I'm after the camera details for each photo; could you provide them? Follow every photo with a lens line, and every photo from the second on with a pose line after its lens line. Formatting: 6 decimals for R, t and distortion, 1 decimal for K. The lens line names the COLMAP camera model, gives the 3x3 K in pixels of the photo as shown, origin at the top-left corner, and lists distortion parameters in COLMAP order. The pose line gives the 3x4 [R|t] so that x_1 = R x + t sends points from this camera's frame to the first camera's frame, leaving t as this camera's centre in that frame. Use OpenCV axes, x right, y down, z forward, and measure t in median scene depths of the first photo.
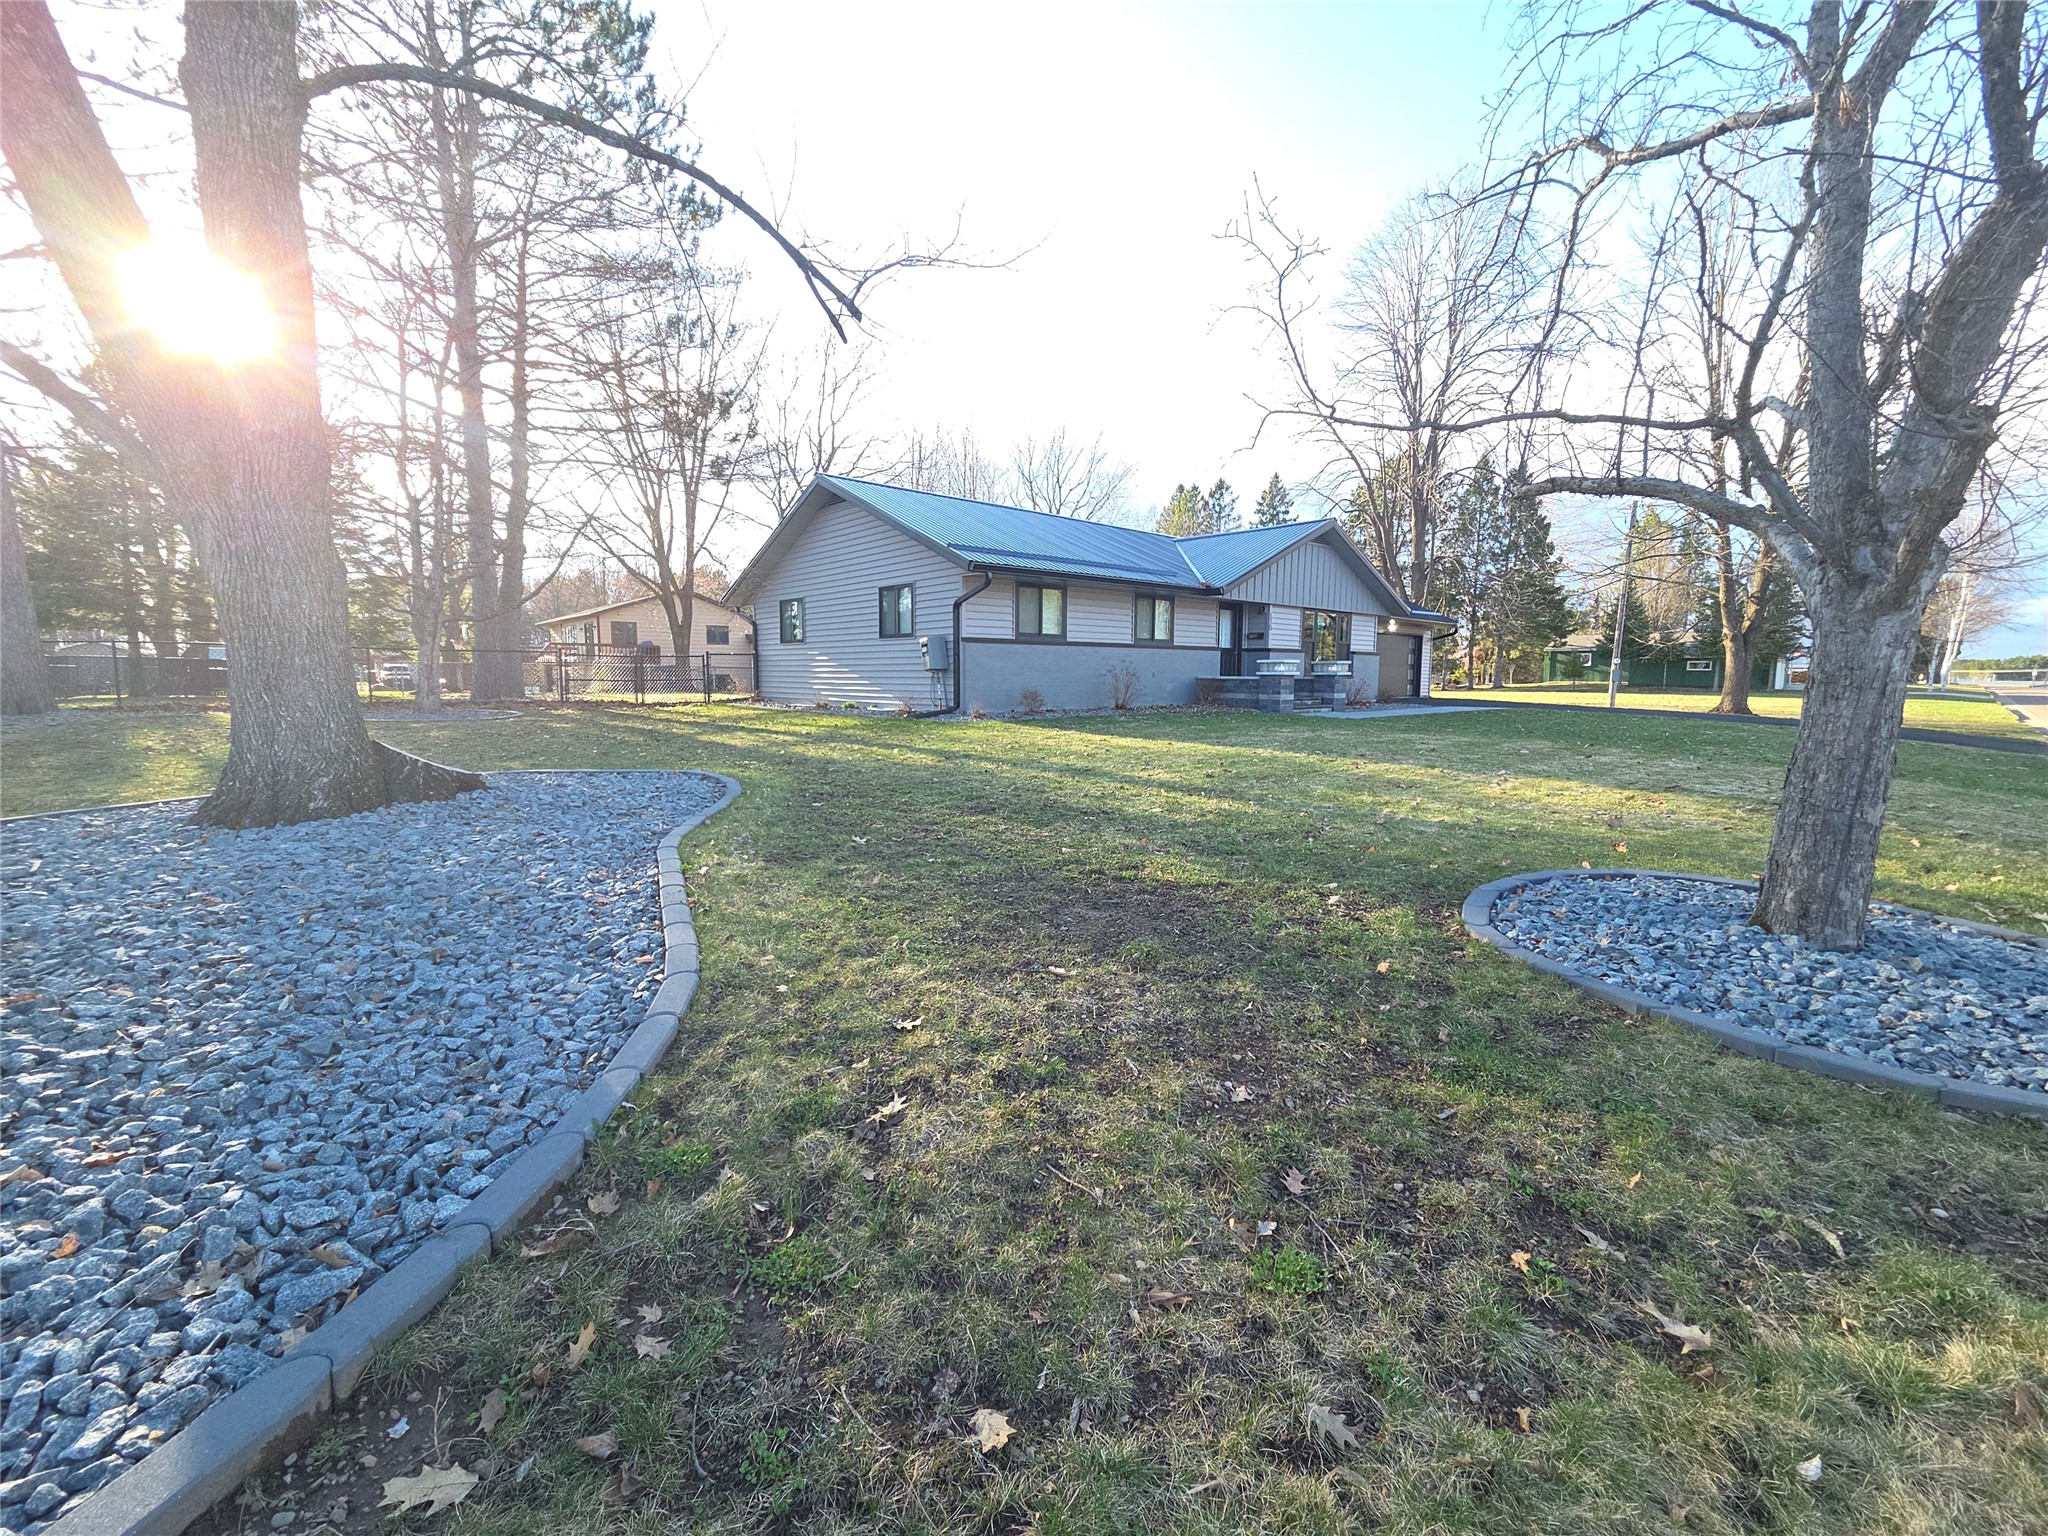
lens RADIAL K [[835.0, 0, 1015.7], [0, 835.0, 759.0], [0, 0, 1]] dist [0.003575, -0.000873]
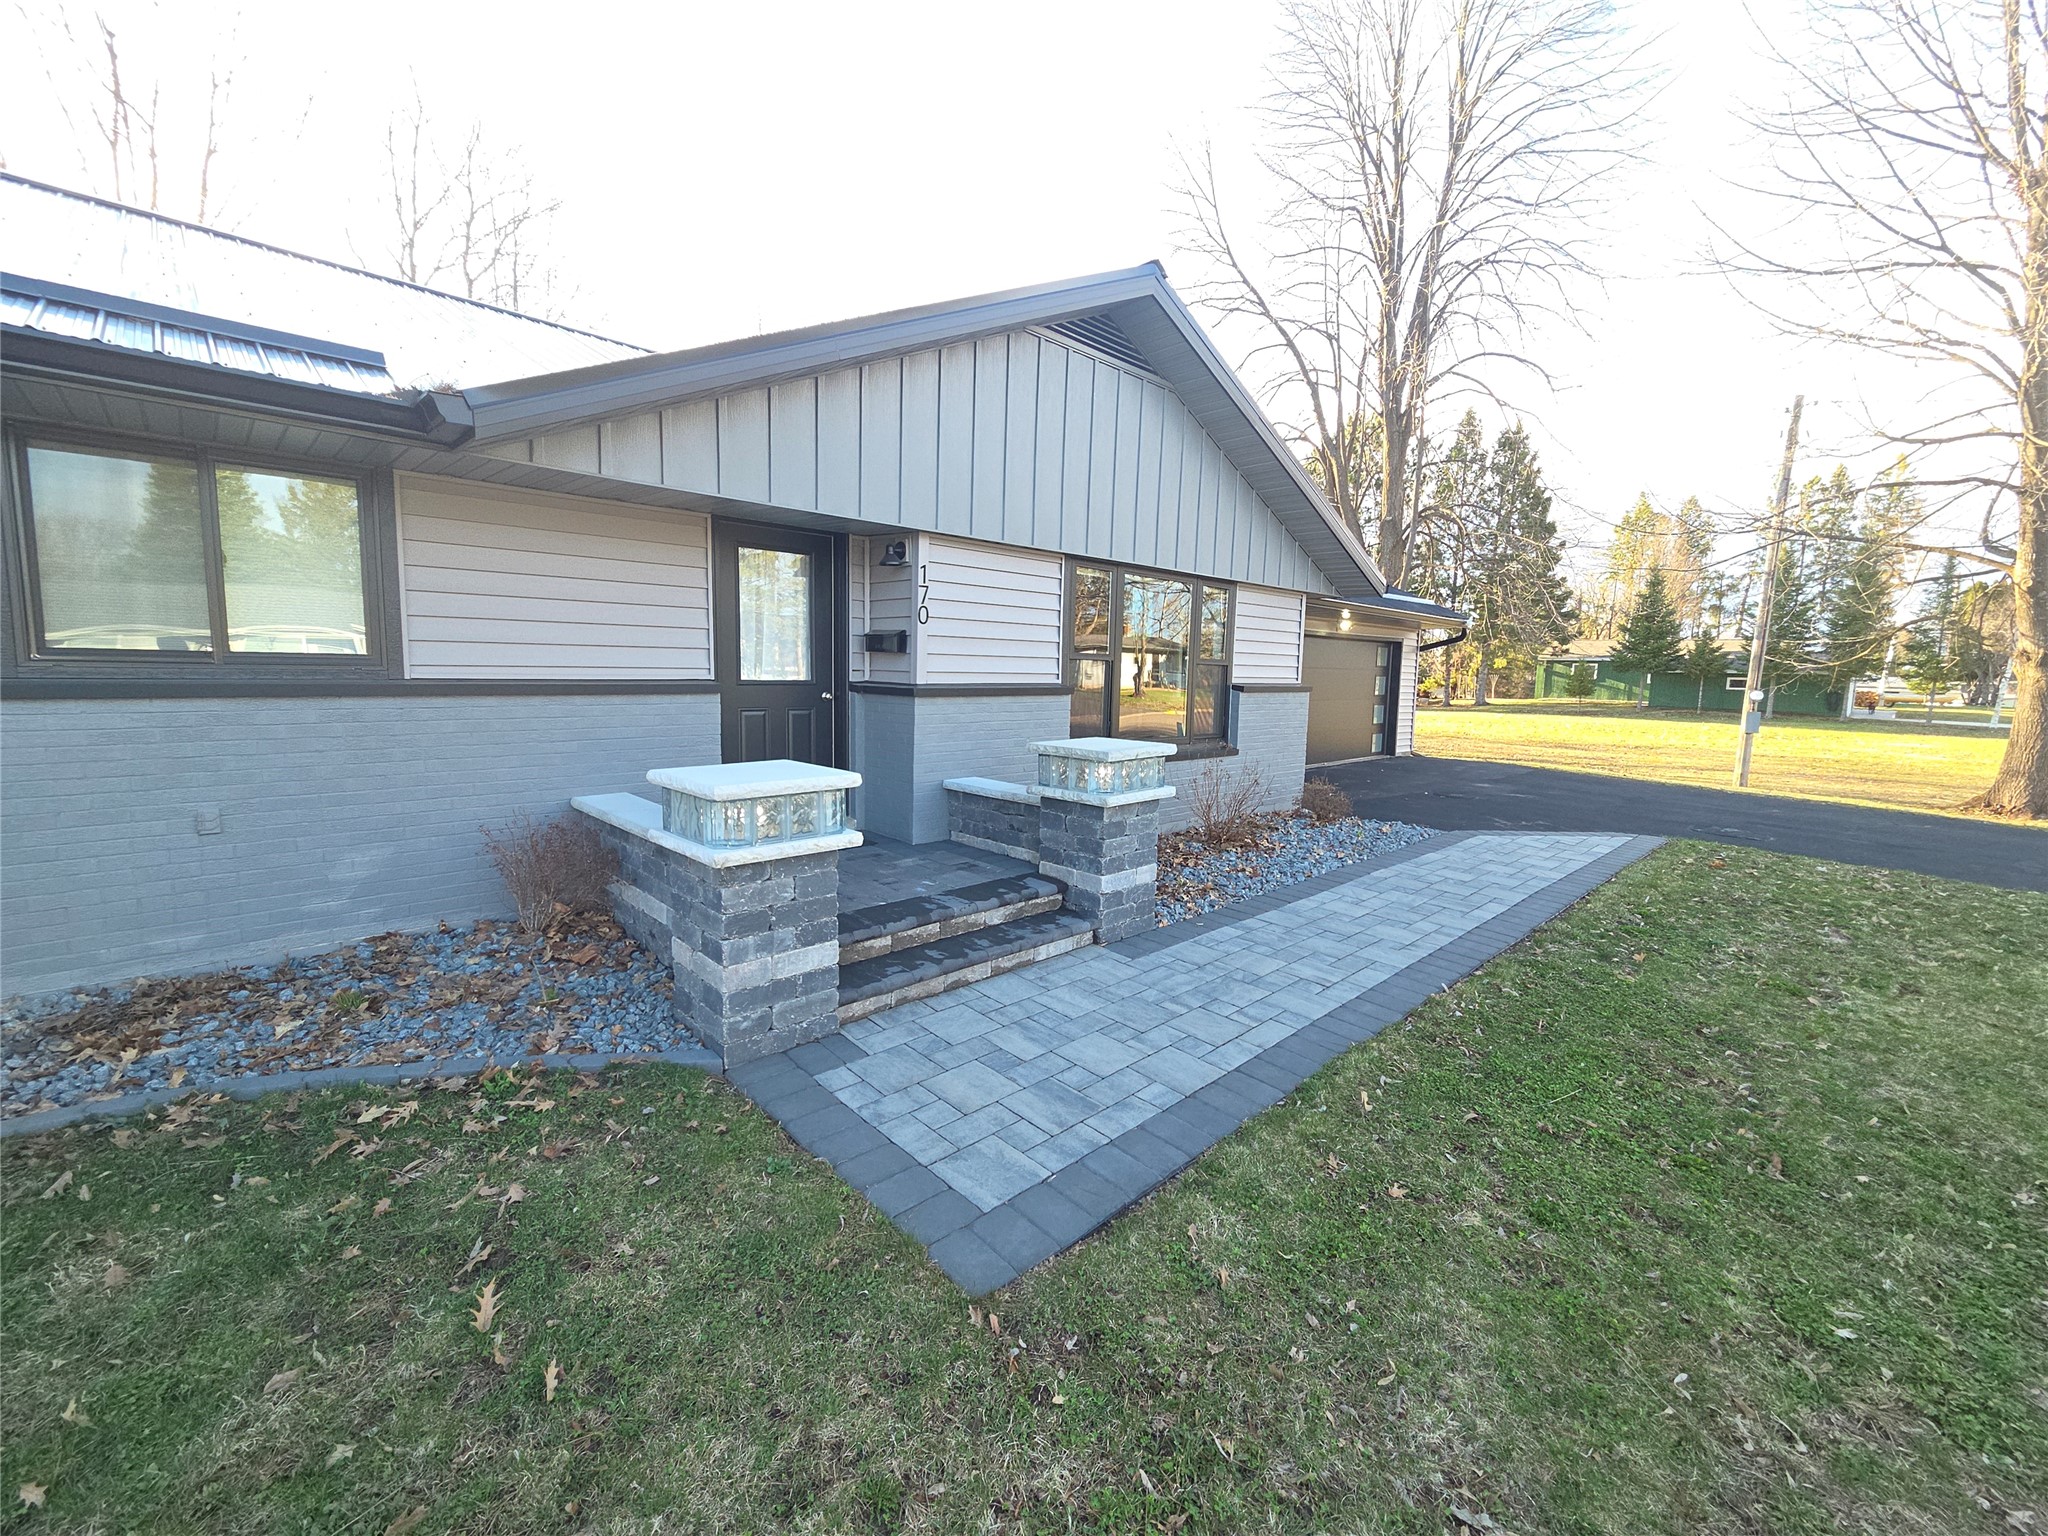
lens RADIAL K [[835.0, 0, 1020.7], [0, 835.0, 762.2], [0, 0, 1]] dist [0.003575, -0.000873]
pose [[0.998947, 0.010777, 0.044592, 0.131456], [-0.011280, 0.999875, 0.011044, -0.043939], [-0.044468, -0.011535, 0.998944, 0.283950]]
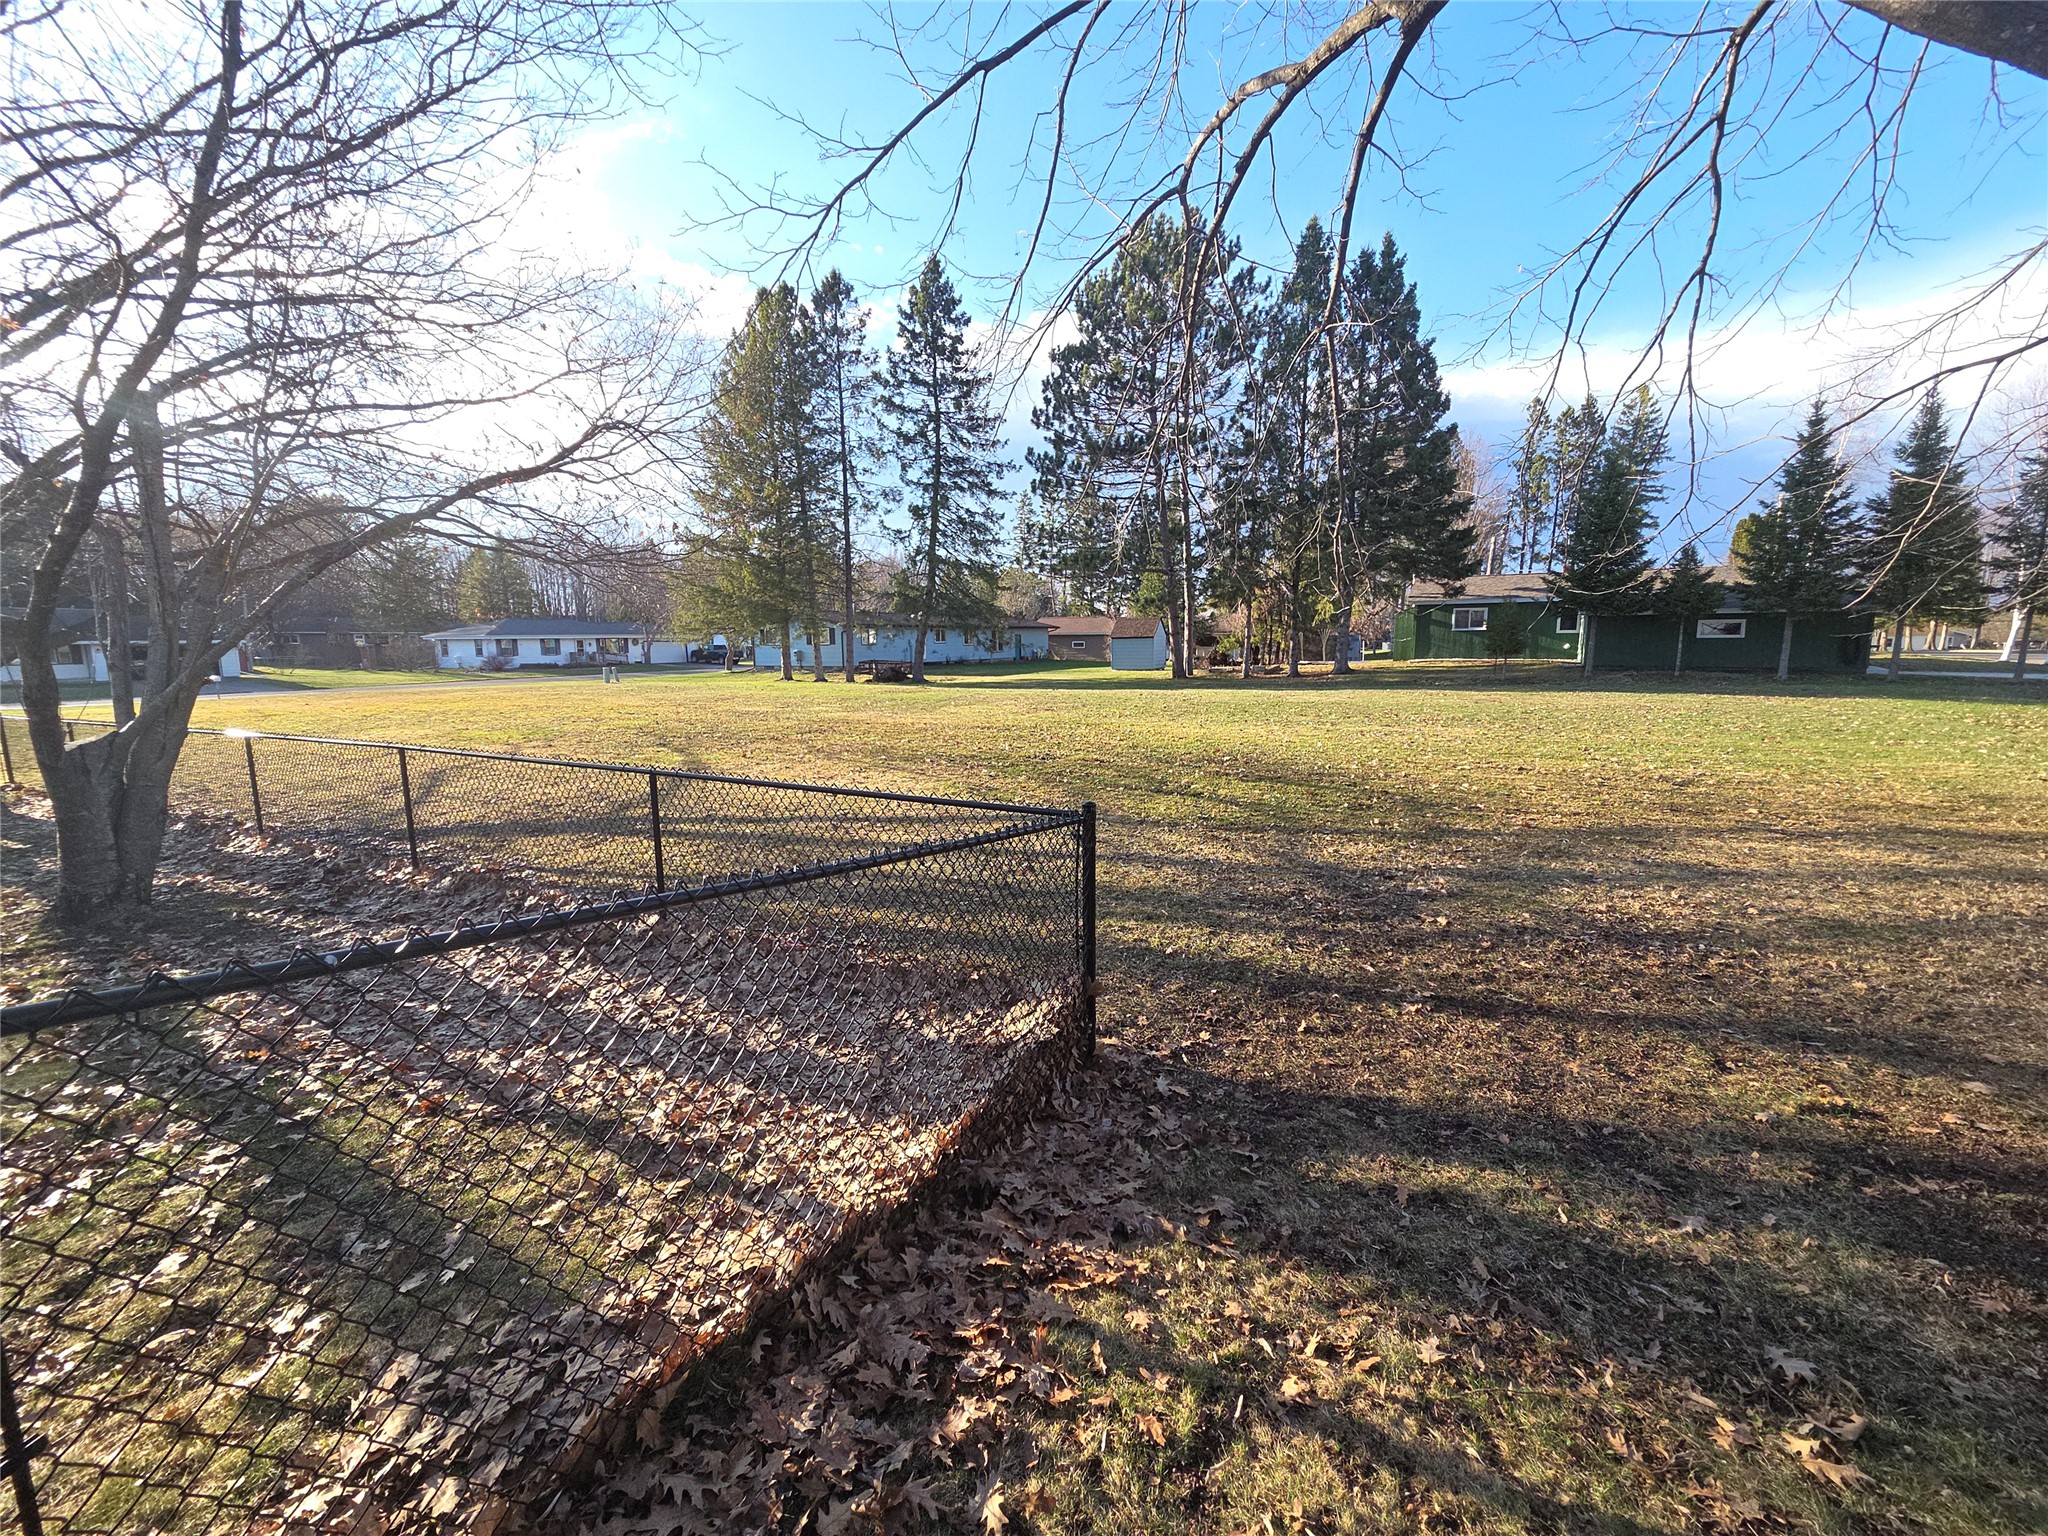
lens RADIAL K [[835.0, 0, 1021.7], [0, 835.0, 771.0], [0, 0, 1]] dist [0.003575, -0.000873]
pose [[0.945895, -0.073921, 0.315940, 0.261551], [0.055196, 0.996169, 0.067824, -0.091807], [-0.319743, -0.046716, 0.946352, 0.714410]]
